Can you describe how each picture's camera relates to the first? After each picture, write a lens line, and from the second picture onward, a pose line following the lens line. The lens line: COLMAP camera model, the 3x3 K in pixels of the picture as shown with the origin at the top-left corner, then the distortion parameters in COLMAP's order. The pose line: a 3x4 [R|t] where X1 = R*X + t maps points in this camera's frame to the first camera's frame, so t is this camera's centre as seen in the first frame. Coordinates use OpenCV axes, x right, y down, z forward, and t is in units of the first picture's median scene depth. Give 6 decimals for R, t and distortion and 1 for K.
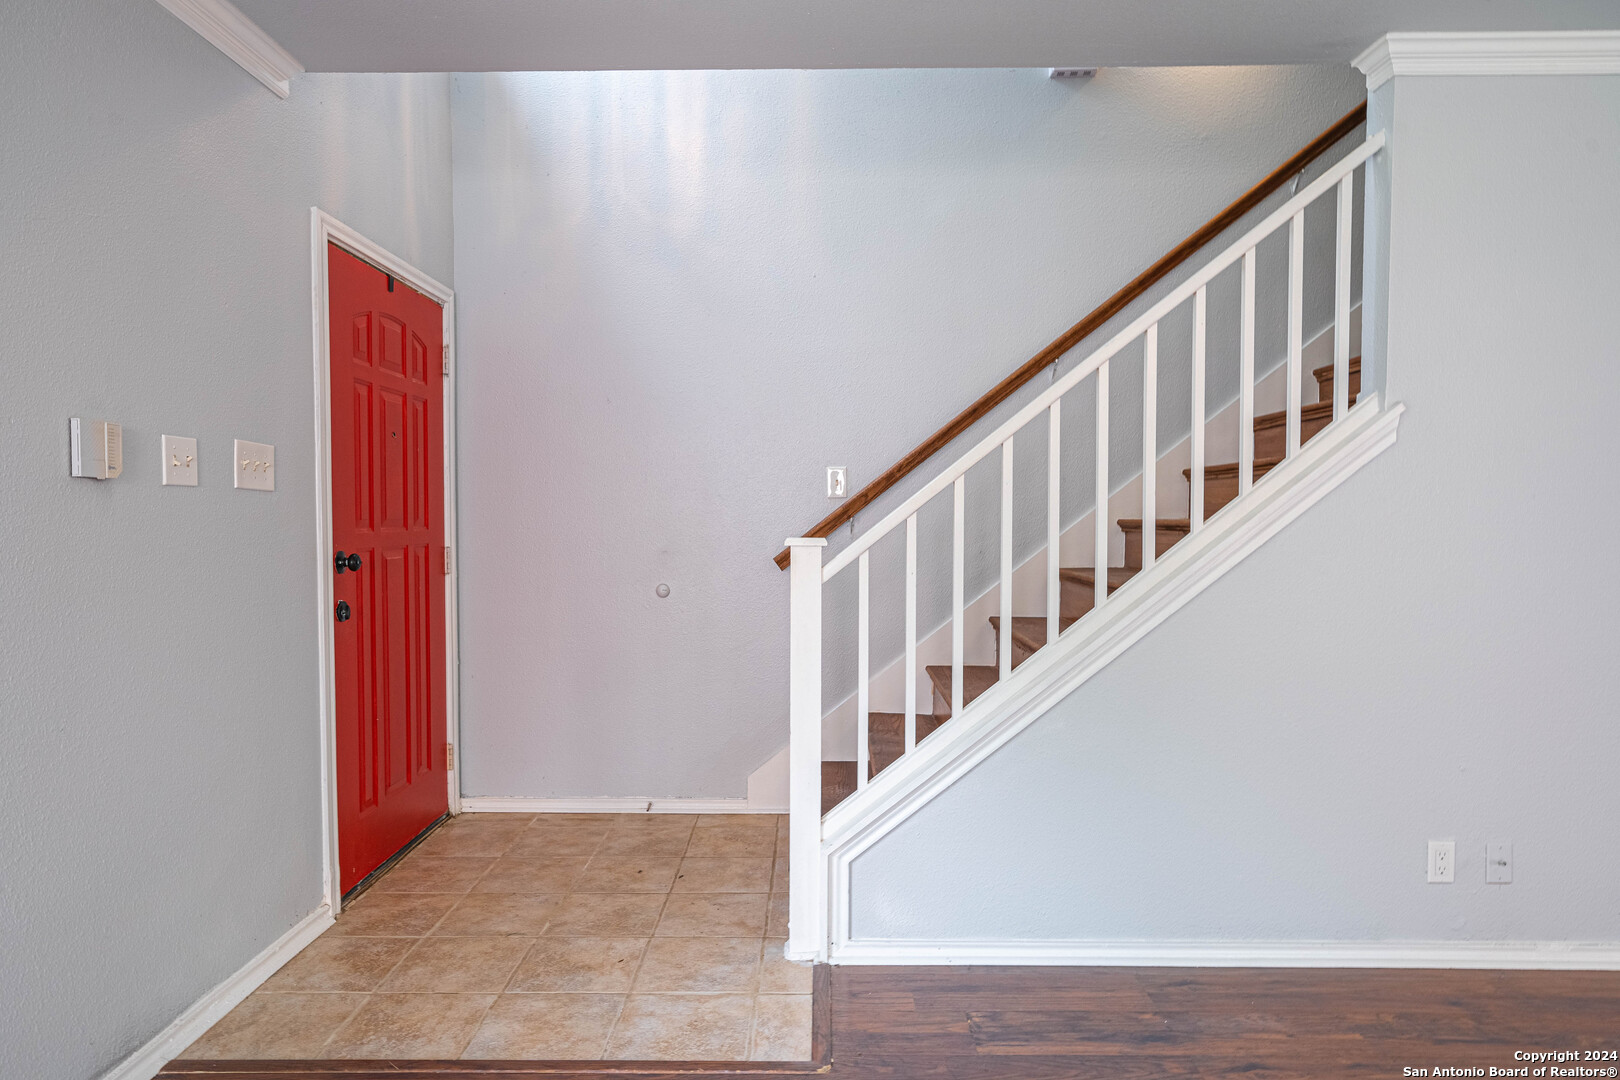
lens RADIAL K [[948.4, 0, 805.4], [0, 948.4, 551.0], [0, 0, 1]] dist [0.003072, 0.001006]
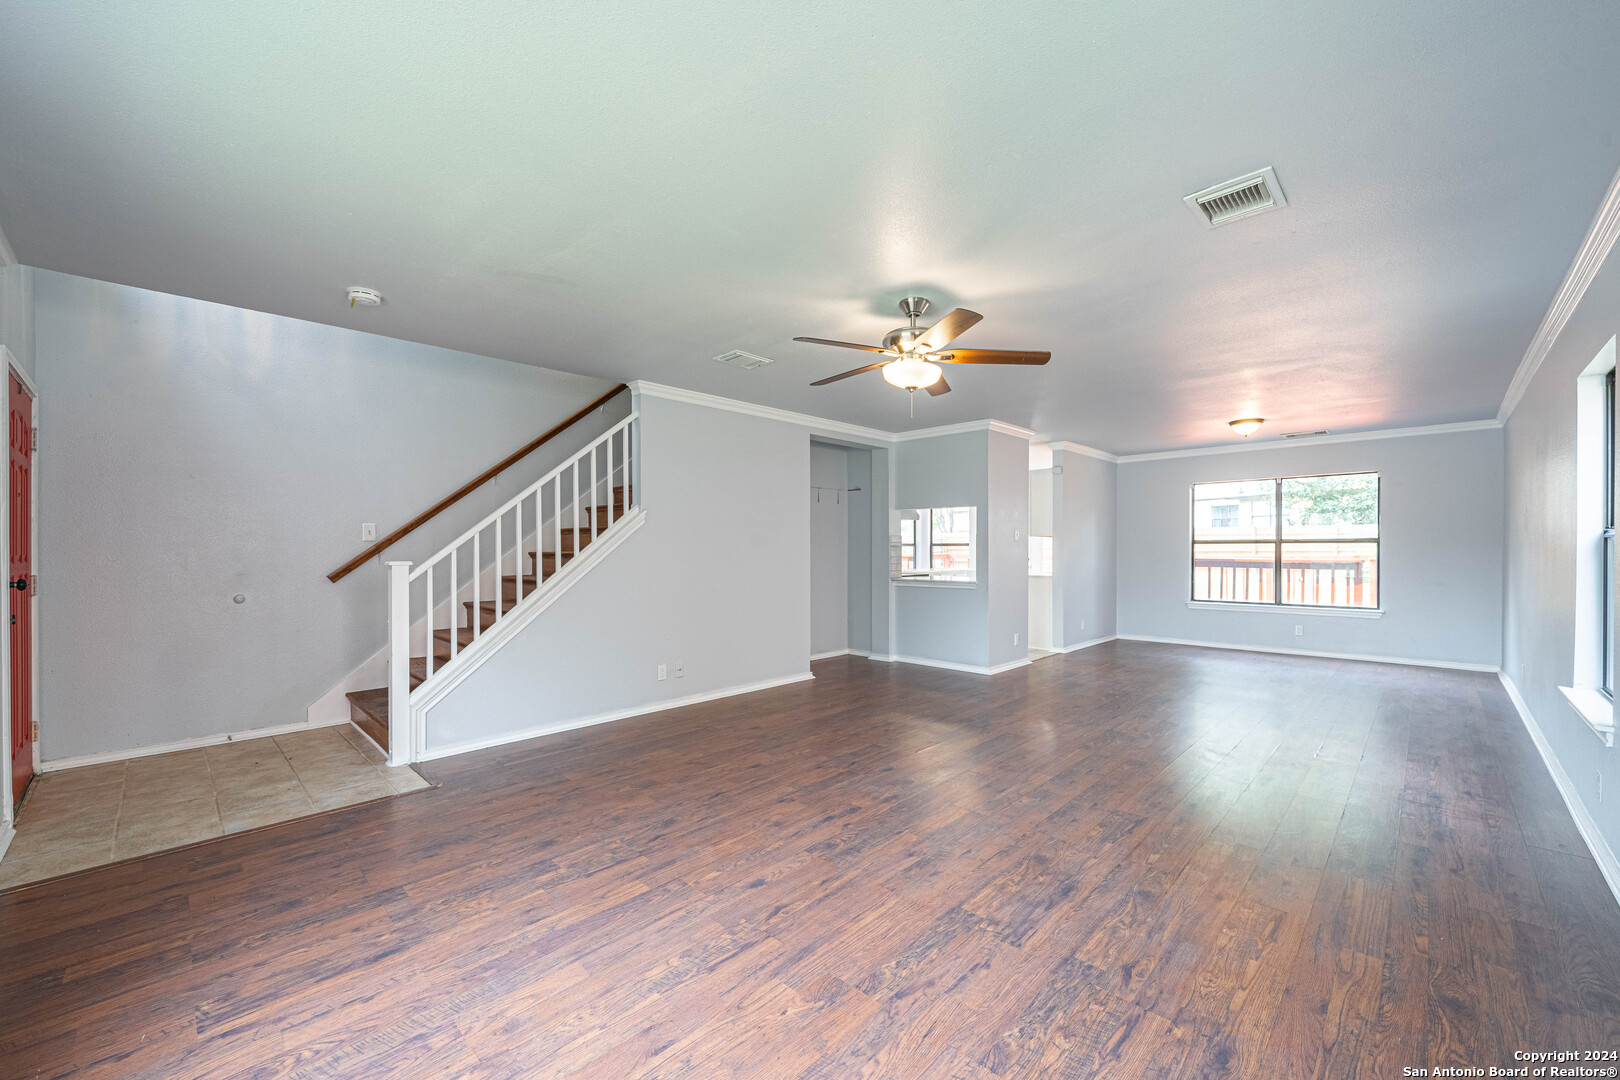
lens RADIAL K [[623.0, 0, 811.2], [0, 623.0, 548.1], [0, 0, 1]] dist [-0.000032, -0.000065]
pose [[0.679115, -0.002474, 0.734027, -0.383776], [0.033111, 0.999080, -0.027268, 0.023828], [-0.733284, 0.042823, 0.678572, -0.589932]]
